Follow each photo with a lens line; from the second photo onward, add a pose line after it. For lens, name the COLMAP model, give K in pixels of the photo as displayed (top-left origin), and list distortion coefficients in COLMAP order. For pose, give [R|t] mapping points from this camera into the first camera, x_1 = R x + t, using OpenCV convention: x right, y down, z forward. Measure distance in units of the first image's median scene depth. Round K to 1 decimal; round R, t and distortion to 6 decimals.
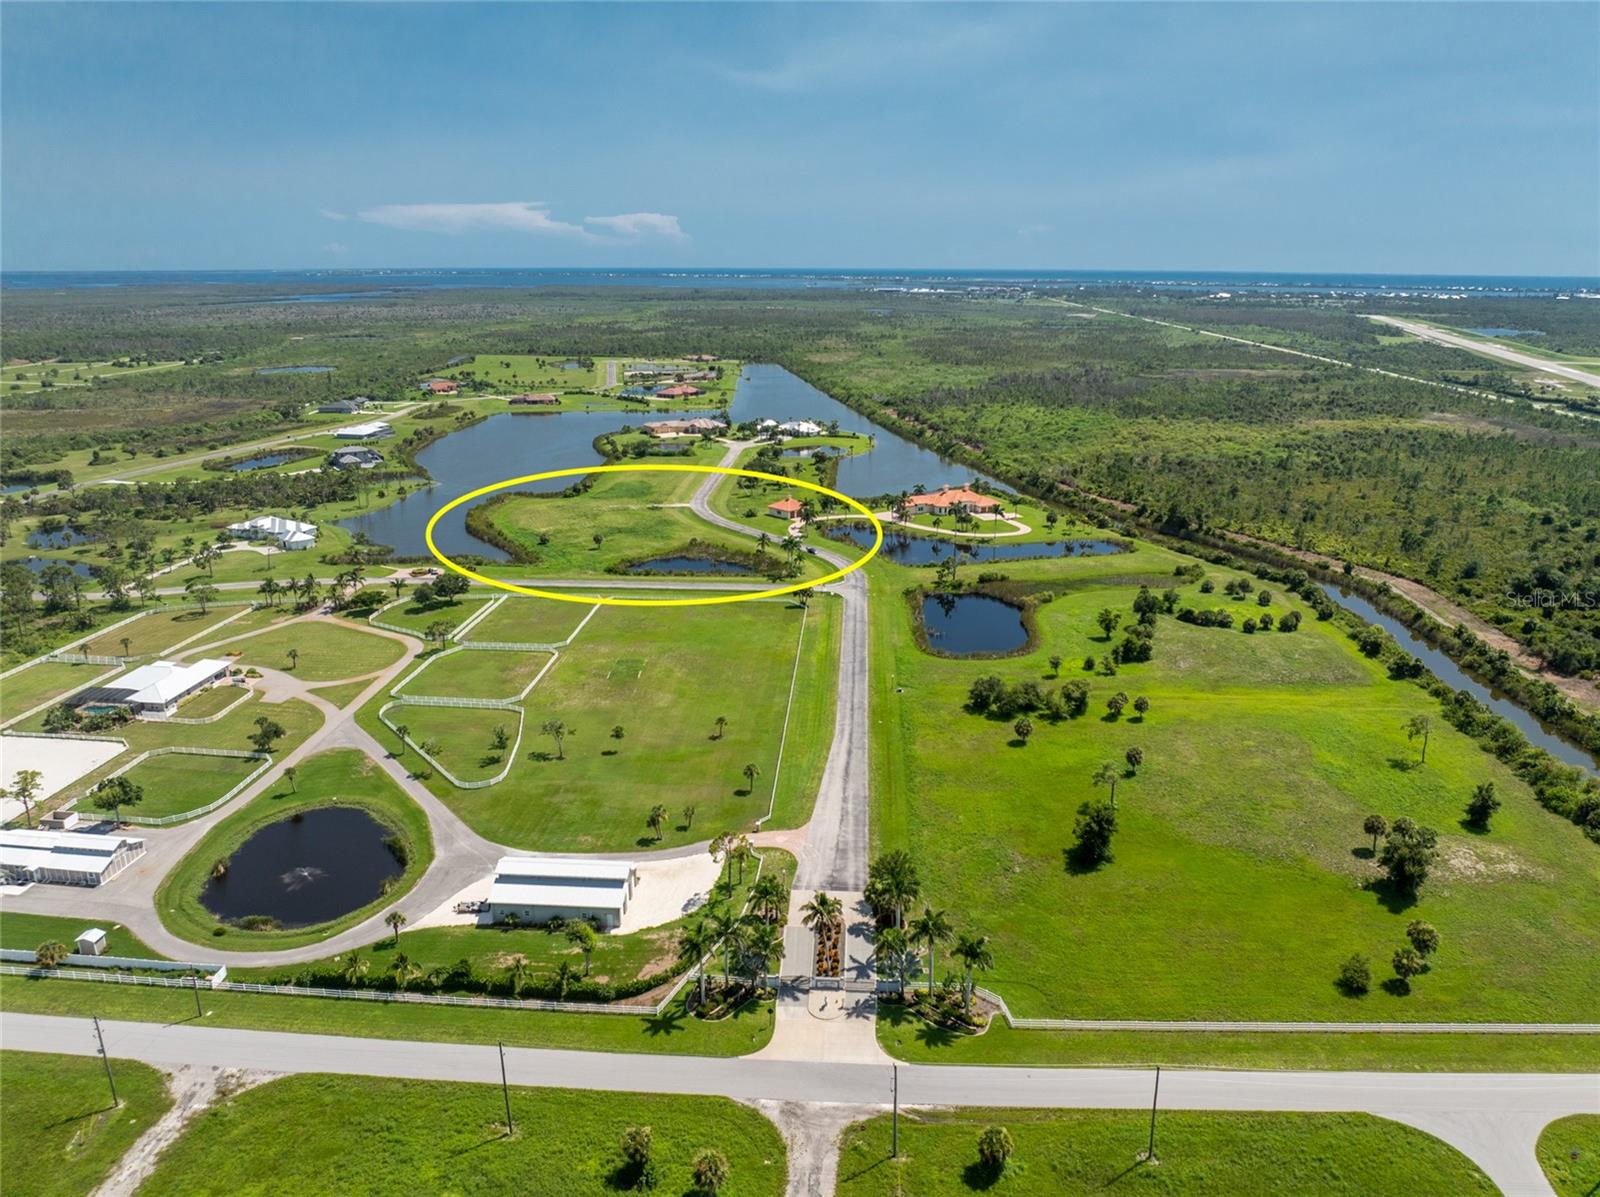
lens RADIAL K [[1143.0, 0, 802.0], [0, 1143.0, 576.3], [0, 0, 1]] dist [-0.033564, -0.011200]
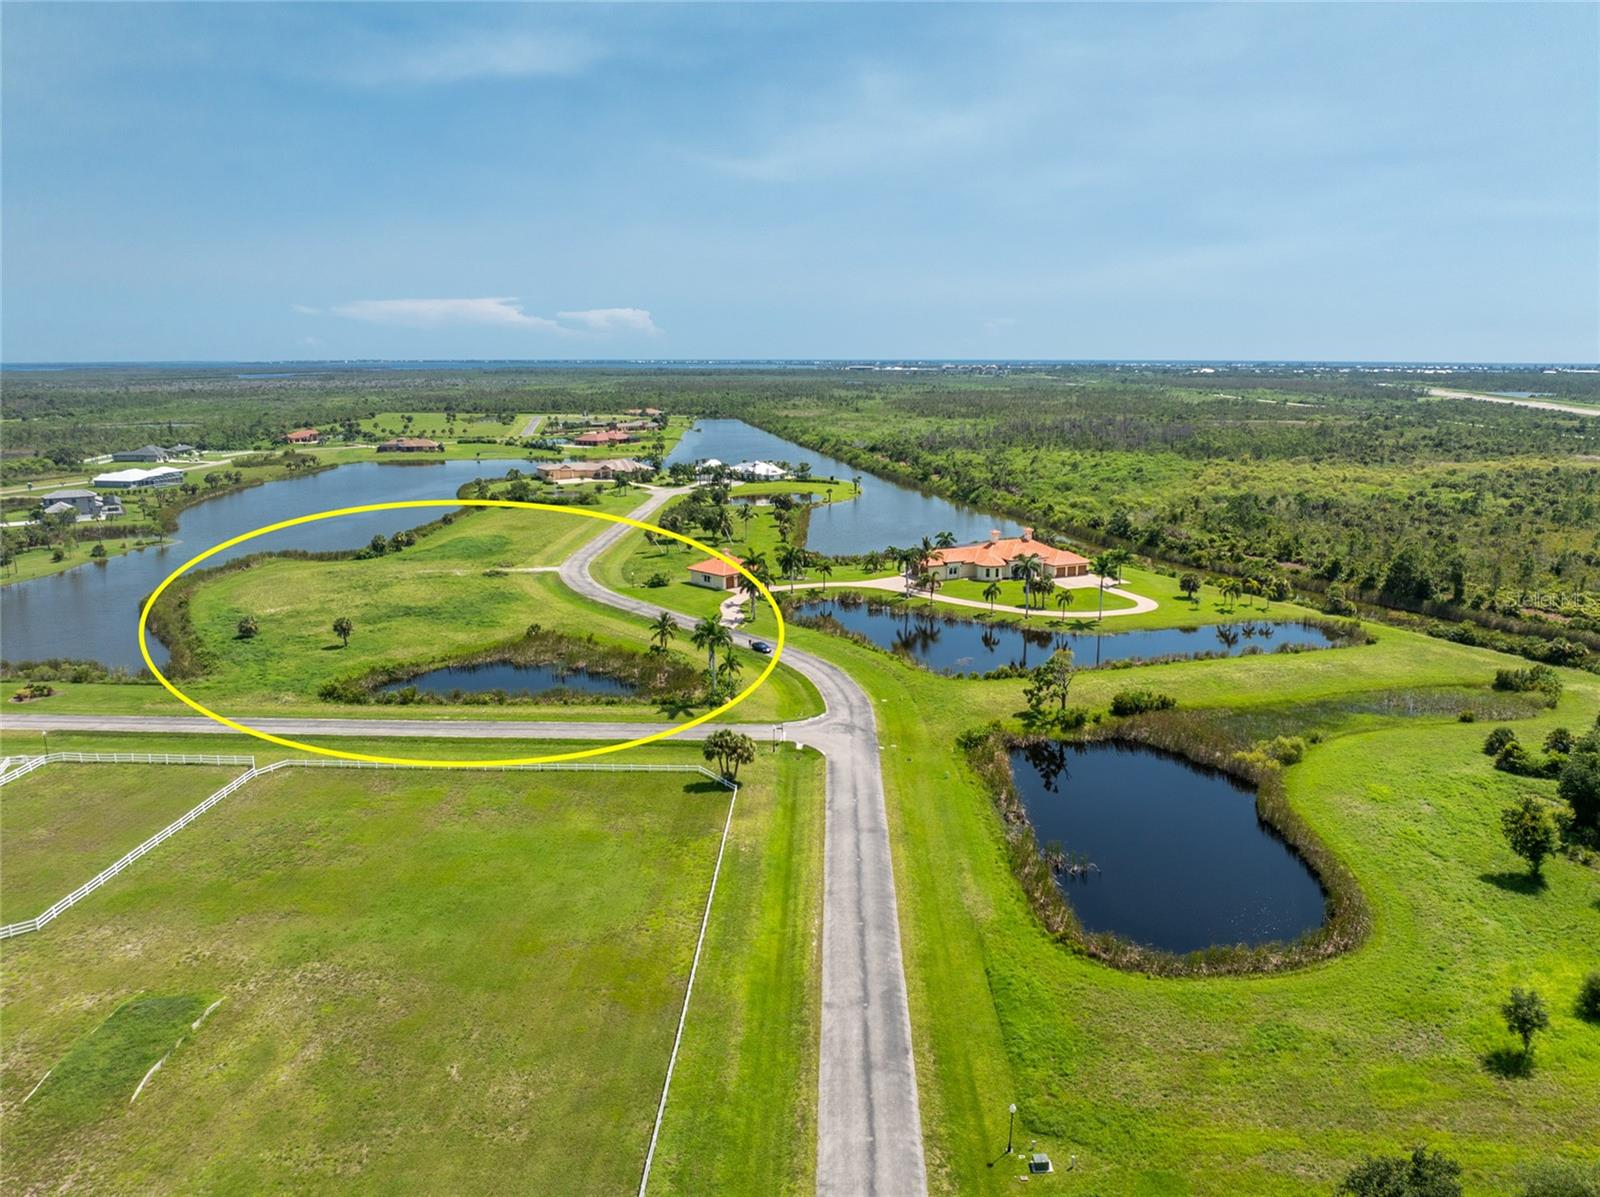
lens RADIAL K [[1143.0, 0, 802.0], [0, 1143.0, 576.3], [0, 0, 1]] dist [-0.033564, -0.011200]
pose [[0.999677, -0.007624, 0.024238, 0.018779], [0.009477, 0.996962, -0.077307, -0.017459], [-0.023575, 0.077512, 0.996713, 0.598944]]
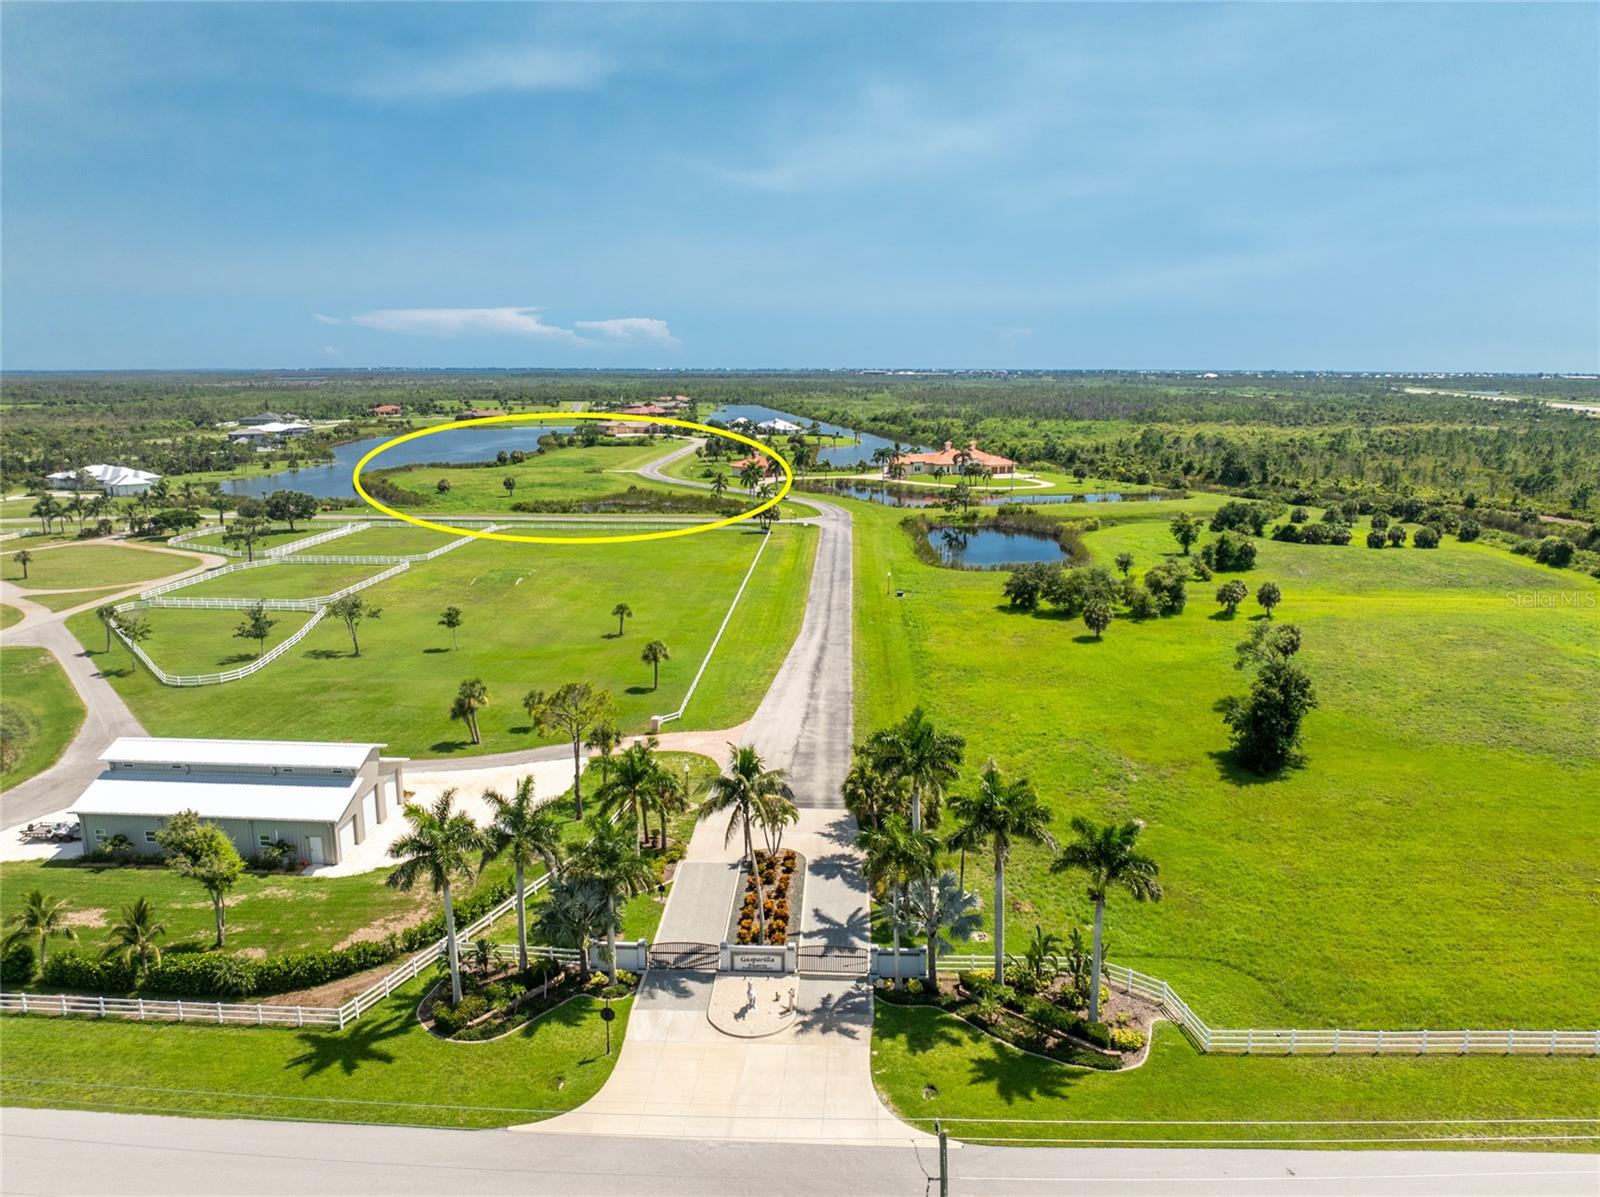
lens RADIAL K [[1143.0, 0, 802.0], [0, 1143.0, 576.3], [0, 0, 1]] dist [-0.033564, -0.011200]
pose [[0.999936, -0.003334, 0.010820, 0.017124], [0.004248, 0.996318, -0.085625, 0.122445], [-0.010495, 0.085665, 0.996269, 0.273032]]
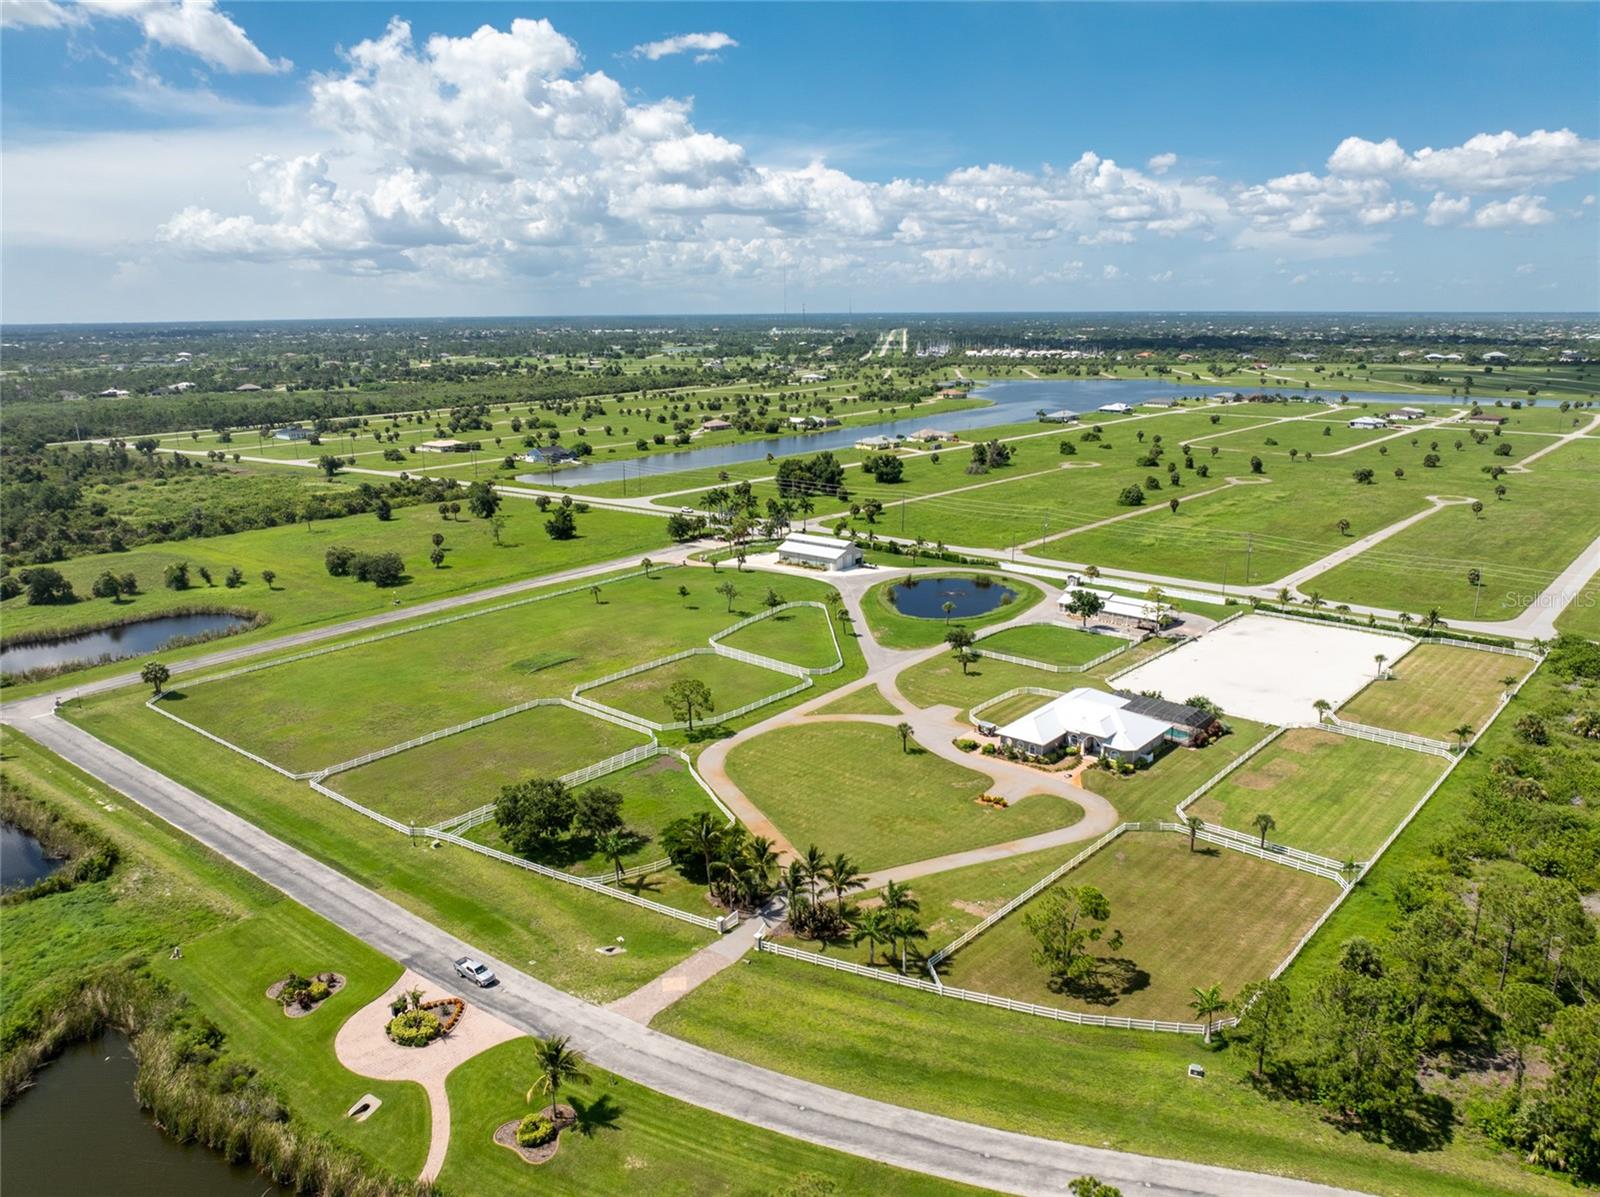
lens RADIAL K [[1143.0, 0, 802.0], [0, 1143.0, 576.3], [0, 0, 1]] dist [-0.033564, -0.011200]
pose [[-0.817006, -0.129455, 0.561910, -0.651616], [0.156858, 0.887831, 0.432610, -0.254845], [-0.554884, 0.441586, -0.705057, 1.257550]]
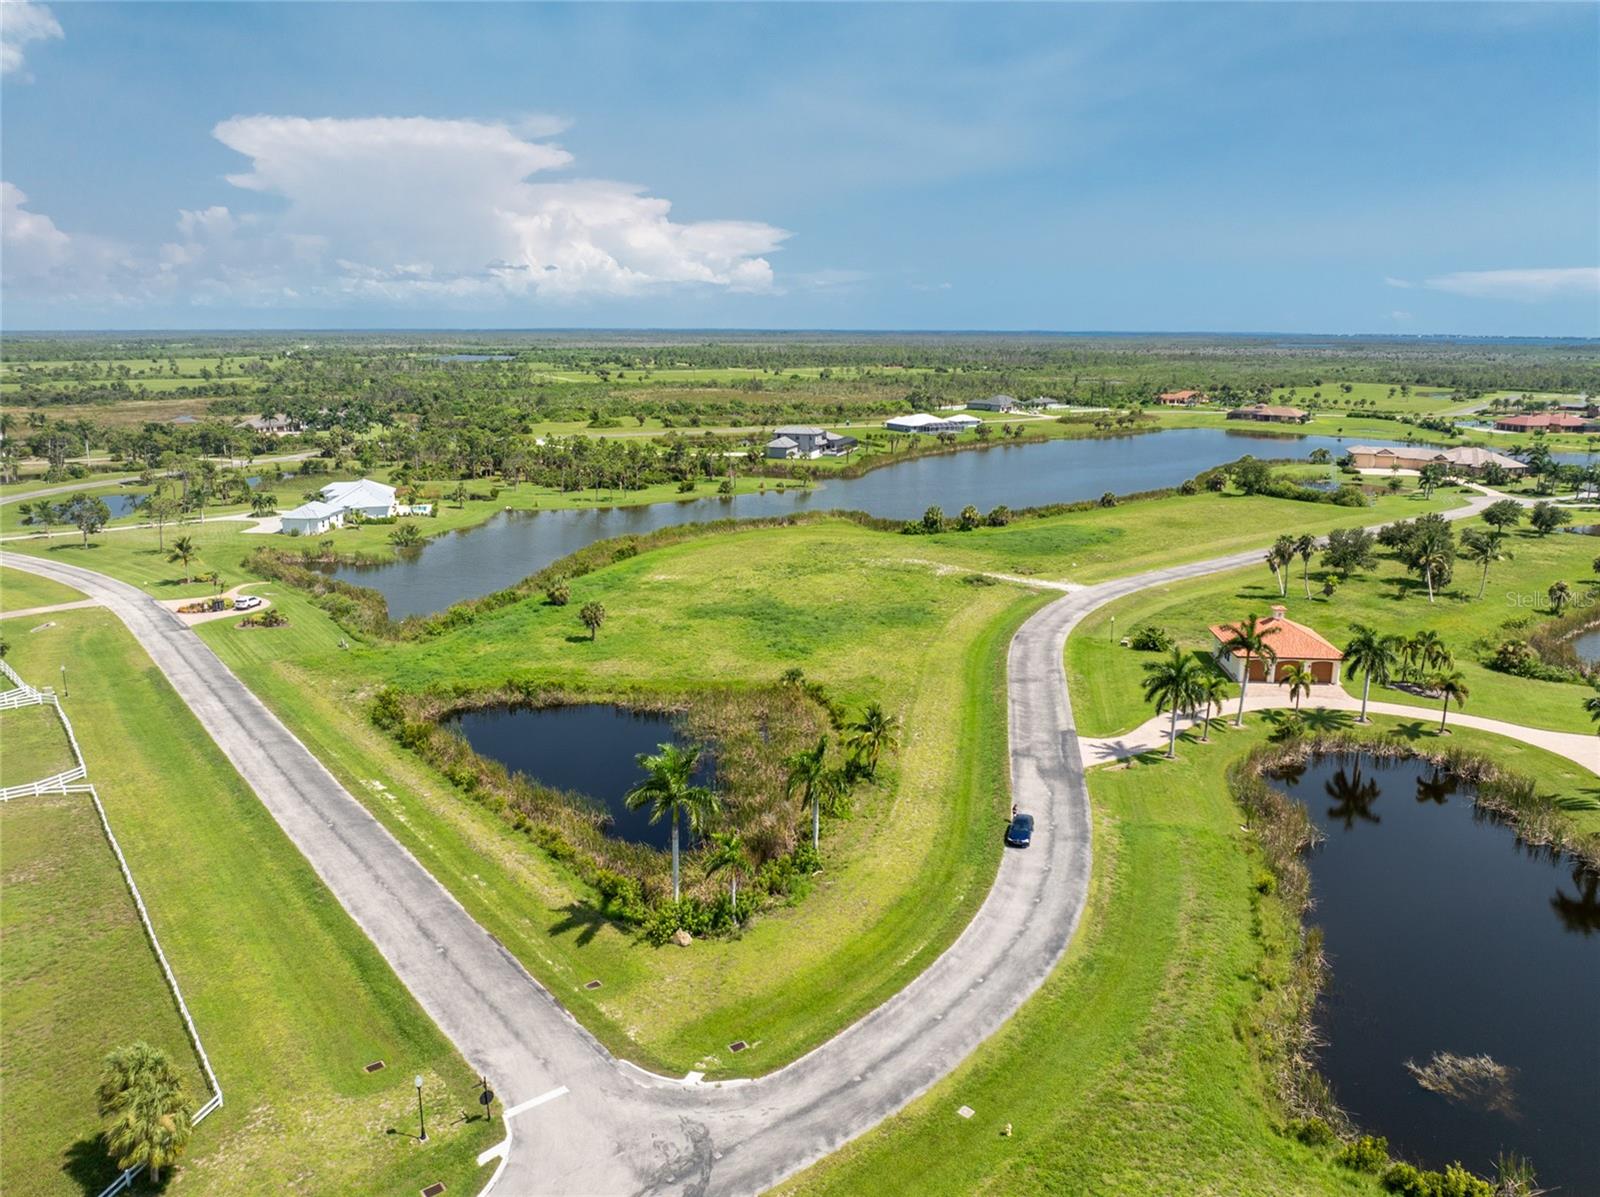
lens RADIAL K [[1138.2, 0, 803.2], [0, 1138.2, 581.5], [0, 0, 1]] dist [-0.013110, -0.057160]
pose [[0.659457, 0.162625, -0.733941, 0.176814], [-0.200051, 0.979079, 0.037194, -0.088820], [0.724635, 0.122298, 0.678194, 0.982171]]
